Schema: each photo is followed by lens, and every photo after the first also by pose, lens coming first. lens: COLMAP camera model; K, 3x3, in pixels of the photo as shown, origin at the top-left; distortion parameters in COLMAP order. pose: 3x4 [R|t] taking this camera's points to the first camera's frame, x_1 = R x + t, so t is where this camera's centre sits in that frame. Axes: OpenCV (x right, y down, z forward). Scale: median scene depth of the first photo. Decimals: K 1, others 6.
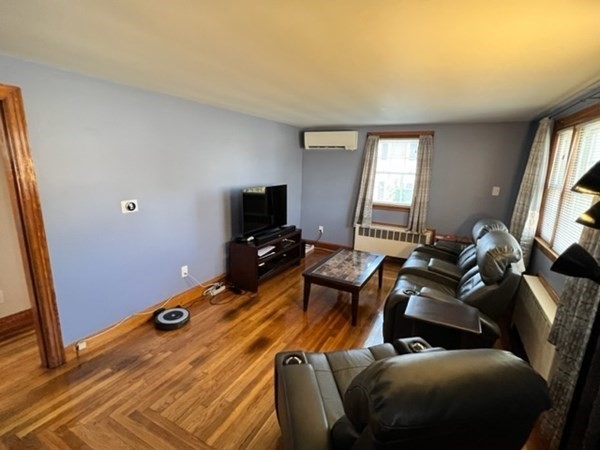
lens RADIAL K [[290.4, 0, 299.1], [0, 290.4, 225.3], [0, 0, 1]] dist [-0.002608, 0.000963]
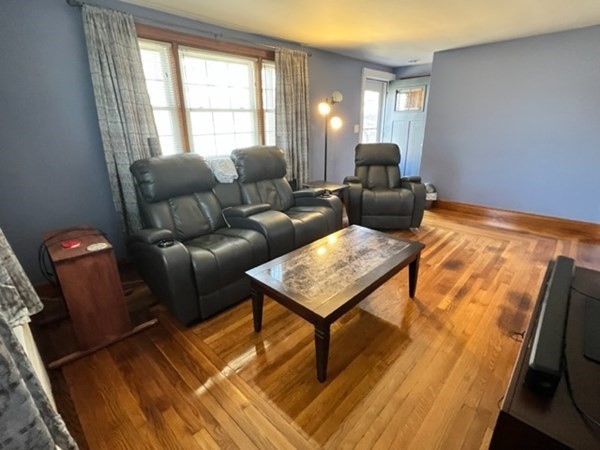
lens RADIAL K [[290.4, 0, 299.1], [0, 290.4, 225.3], [0, 0, 1]] dist [-0.002608, 0.000963]
pose [[-0.962303, -0.104145, 0.251252, 0.128294], [0.046566, 0.847058, 0.529457, -0.249293], [-0.267965, 0.521197, -0.810276, 1.602246]]
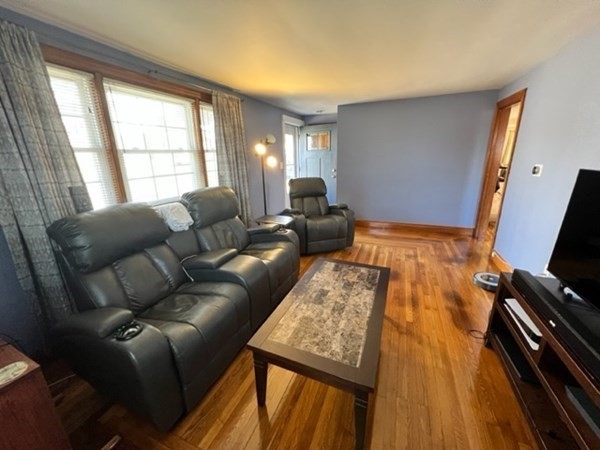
lens RADIAL K [[239.5, 0, 299.6], [0, 239.5, 224.6], [0, 0, 1]] dist [-0.001903, 0.000174]
pose [[-0.995353, 0.020880, -0.094006, 0.310548], [-0.026462, 0.879321, 0.475494, -0.236431], [0.092589, 0.475772, -0.874682, 1.475034]]
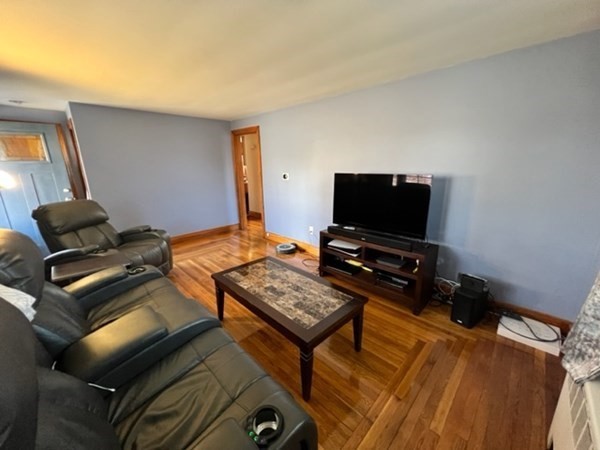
lens RADIAL K [[239.5, 0, 299.6], [0, 239.5, 224.6], [0, 0, 1]] dist [-0.001903, 0.000174]
pose [[-0.287511, 0.211229, -0.934195, 0.708927], [-0.199331, 0.940824, 0.274074, -0.174154], [0.936806, 0.265013, -0.228393, 1.243362]]
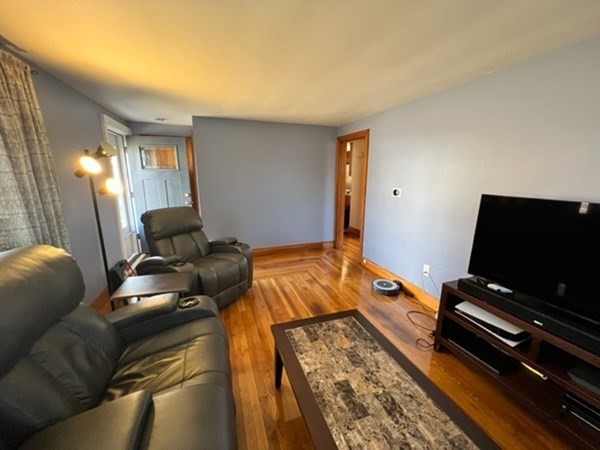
lens RADIAL K [[239.5, 0, 299.6], [0, 239.5, 224.6], [0, 0, 1]] dist [-0.001903, 0.000174]
pose [[-0.670443, 0.124068, -0.731515, 0.481243], [-0.181842, 0.928376, 0.324116, -0.173574], [0.719333, 0.350321, -0.599862, 1.162334]]
